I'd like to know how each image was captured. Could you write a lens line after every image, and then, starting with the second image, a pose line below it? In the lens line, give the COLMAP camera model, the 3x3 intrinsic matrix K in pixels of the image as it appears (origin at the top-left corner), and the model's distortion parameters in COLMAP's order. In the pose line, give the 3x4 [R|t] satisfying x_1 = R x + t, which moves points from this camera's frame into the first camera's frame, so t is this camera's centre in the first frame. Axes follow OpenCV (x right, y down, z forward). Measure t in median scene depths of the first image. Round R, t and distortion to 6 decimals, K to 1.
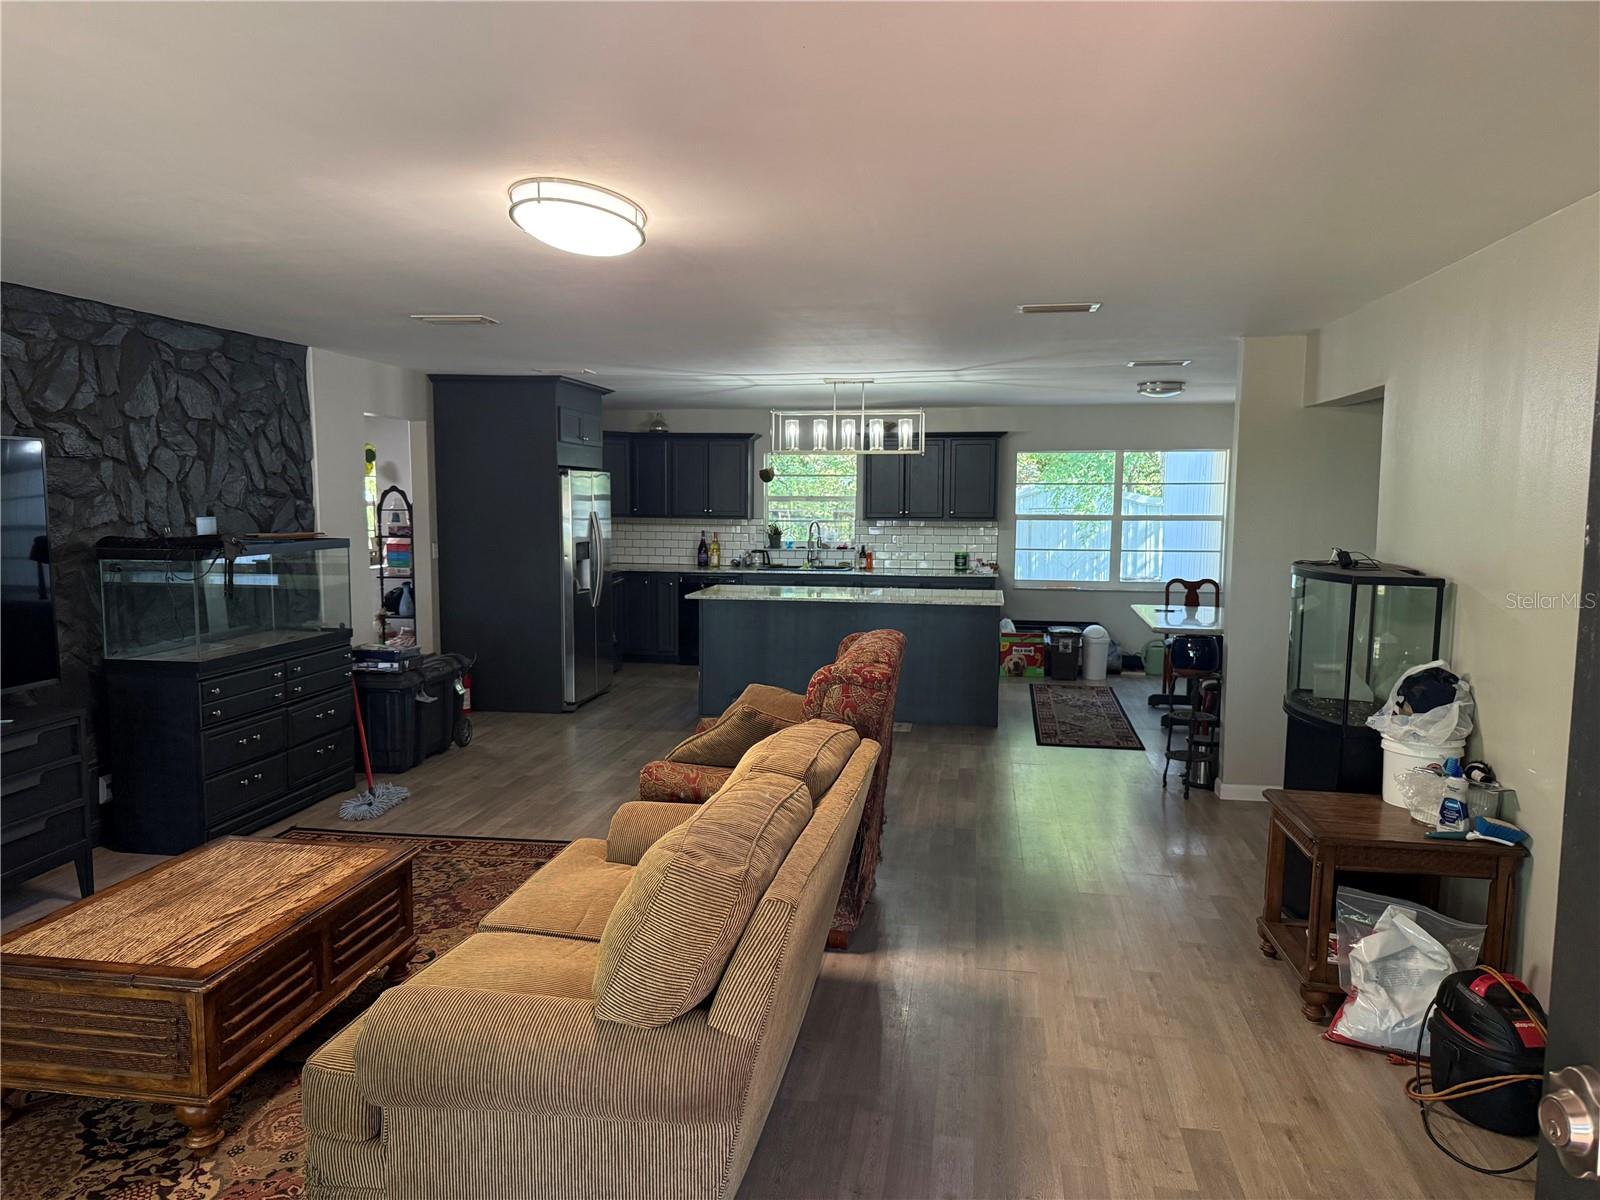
lens RADIAL K [[1155.0, 0, 789.2], [0, 1155.0, 607.9], [0, 0, 1]] dist [0.045309, -0.061693]
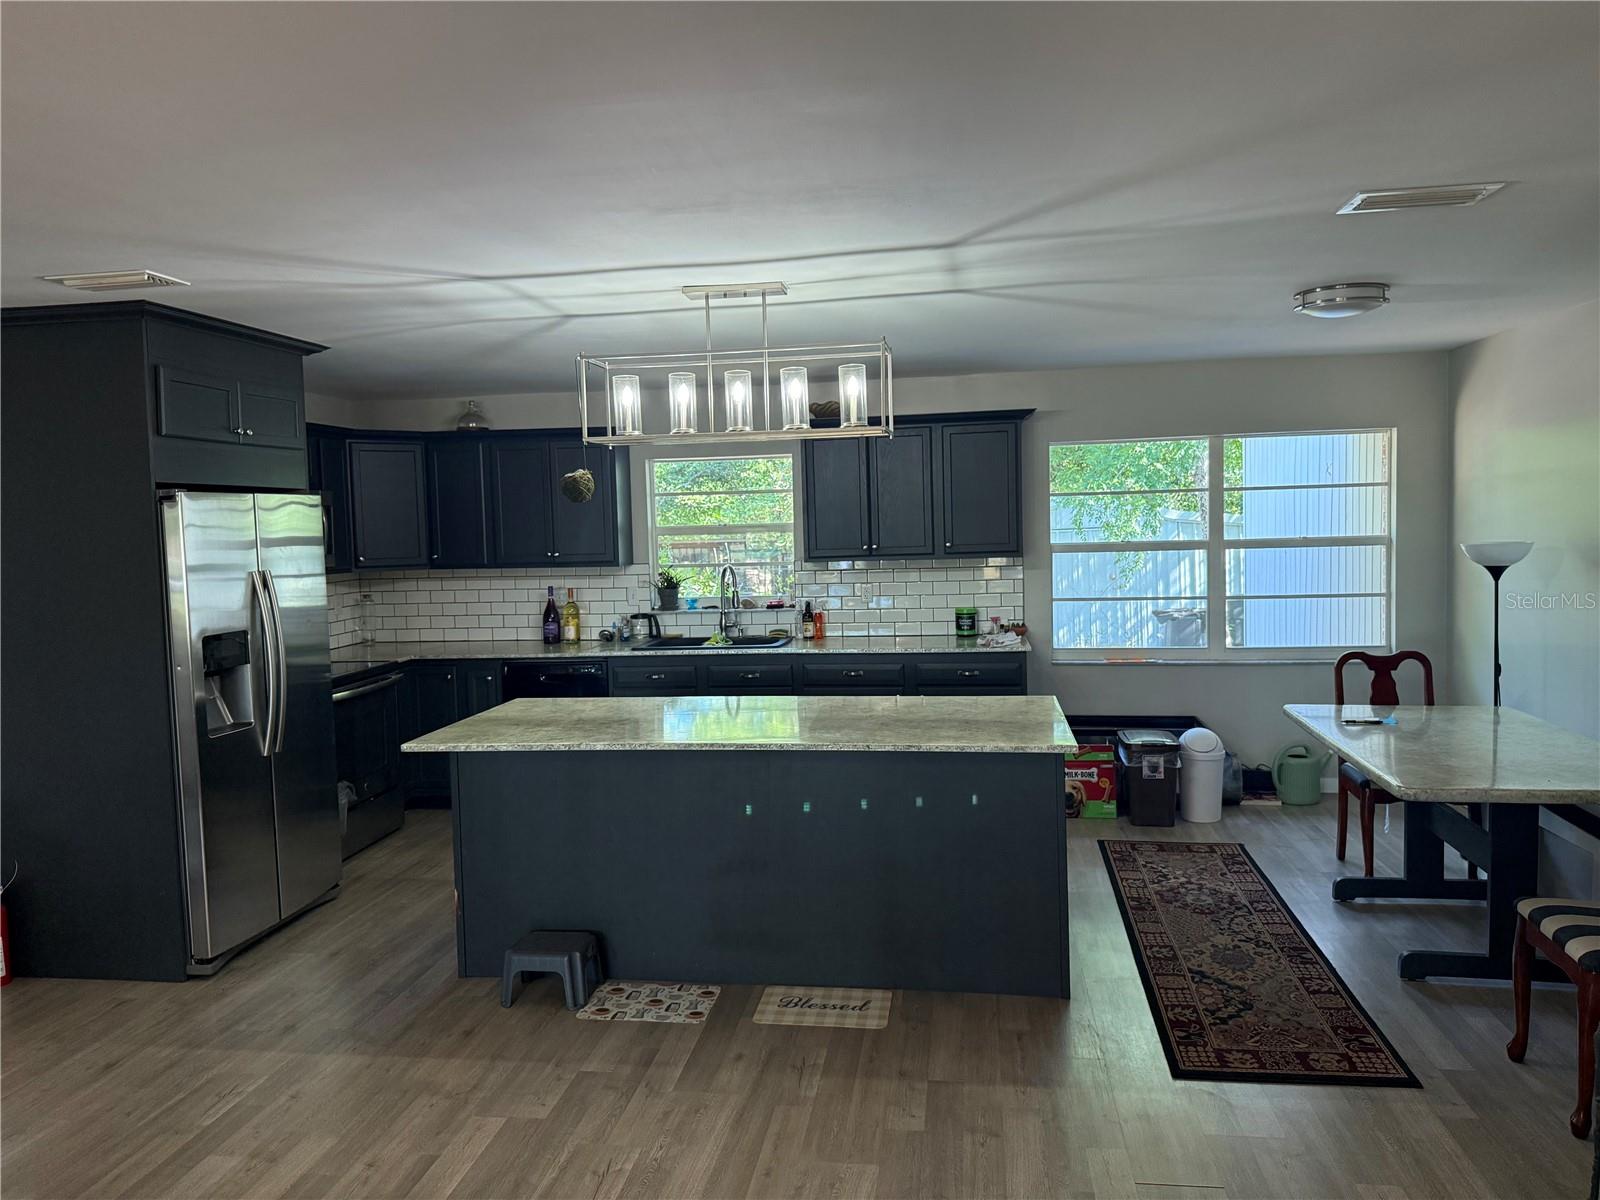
lens RADIAL K [[1164.7, 0, 833.0], [0, 1164.7, 585.0], [0, 0, 1]] dist [0.054165, -0.059213]
pose [[0.998308, -0.035074, 0.046379, 0.073609], [0.036980, 0.998479, -0.040890, -0.055811], [-0.044875, 0.042535, 0.998087, 0.565088]]
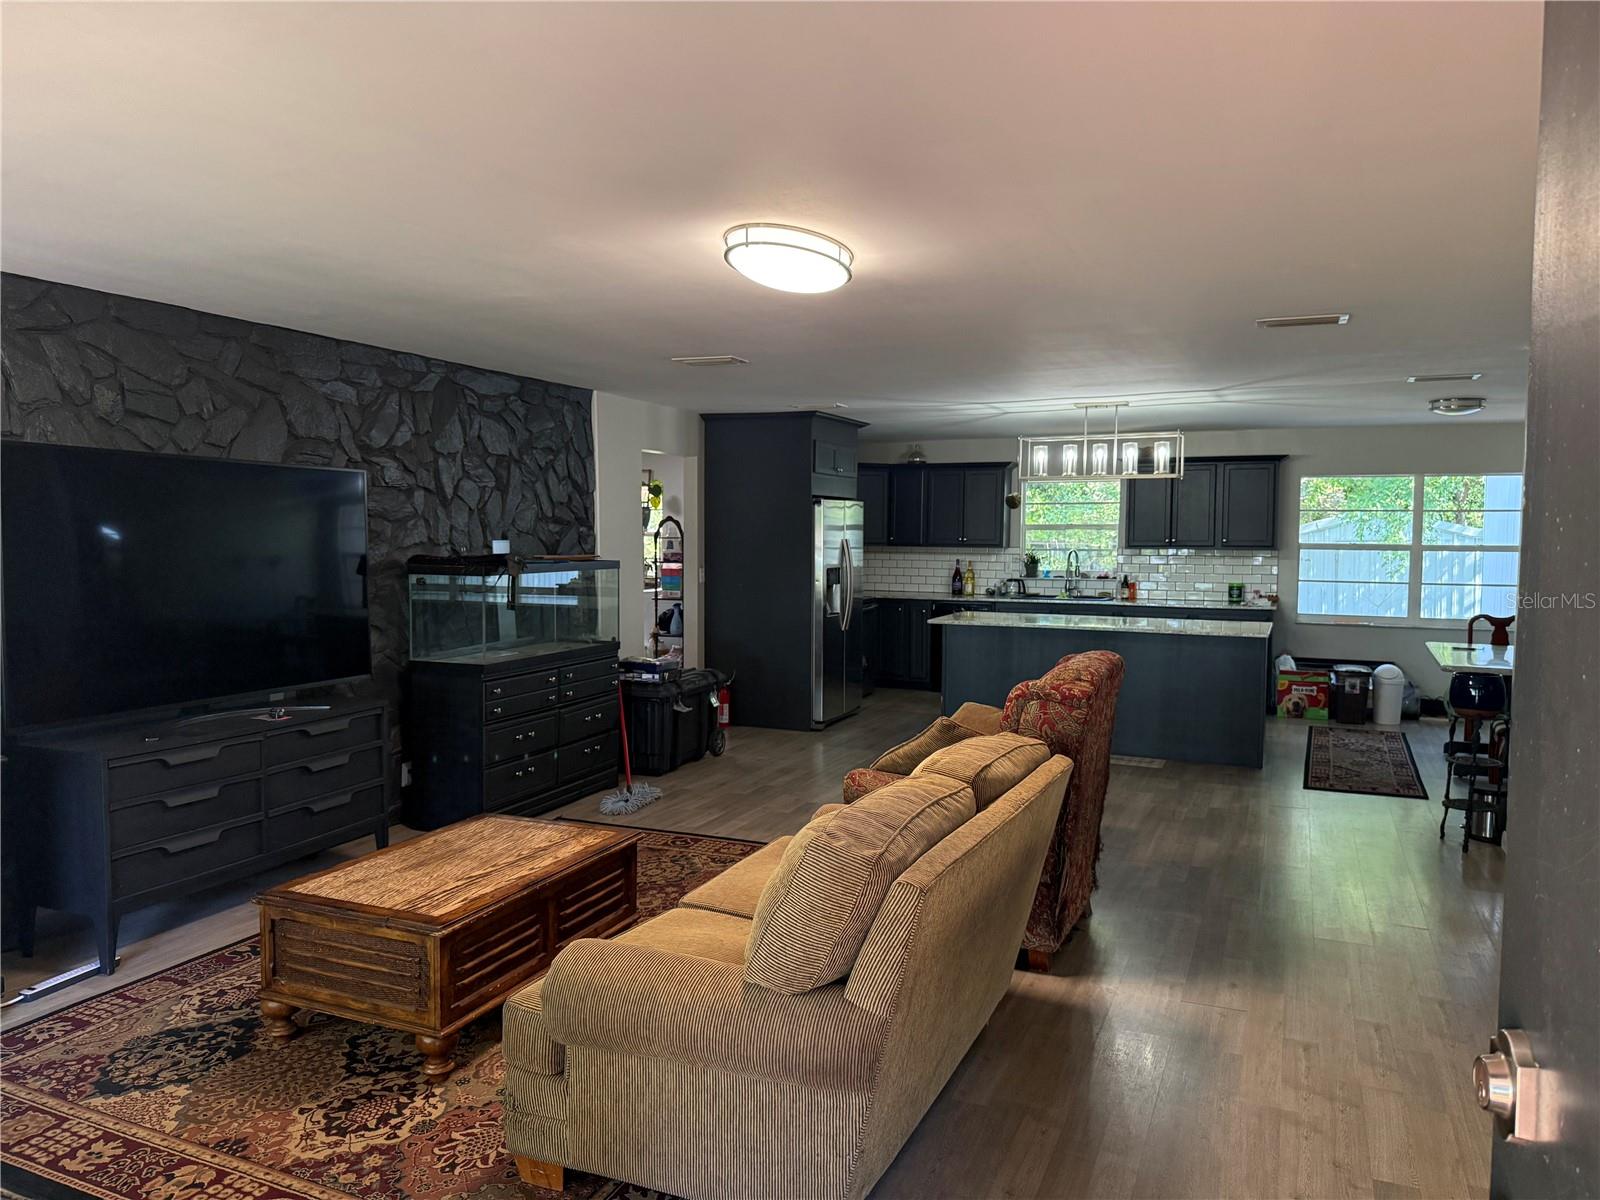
lens RADIAL K [[1139.7, 0, 772.9], [0, 1139.7, 599.5], [0, 0, 1]] dist [0.198364, -0.428660]
pose [[0.966668, 0.016111, -0.255527, 0.039821], [-0.025415, 0.999127, -0.033150, 0.009037], [0.254770, 0.038540, 0.966233, -0.017809]]
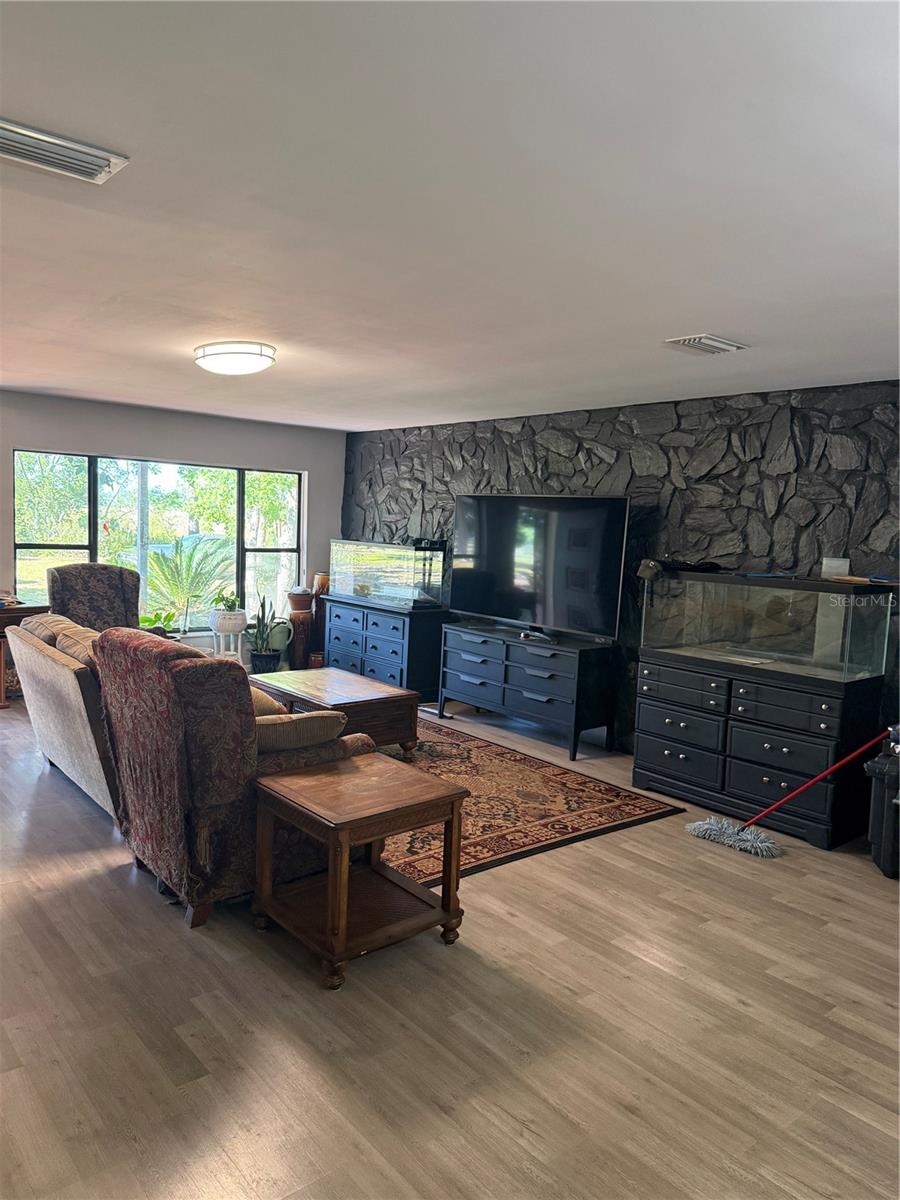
lens RADIAL K [[847.7, 0, 450.0], [0, 847.7, 600.0], [0, 0, 1]] dist [0.177513, -0.266405]
pose [[-0.647519, 0.037449, -0.761129, 0.309020], [-0.123214, 0.980505, 0.153065, -0.100285], [0.752023, 0.192895, -0.630281, 1.043605]]
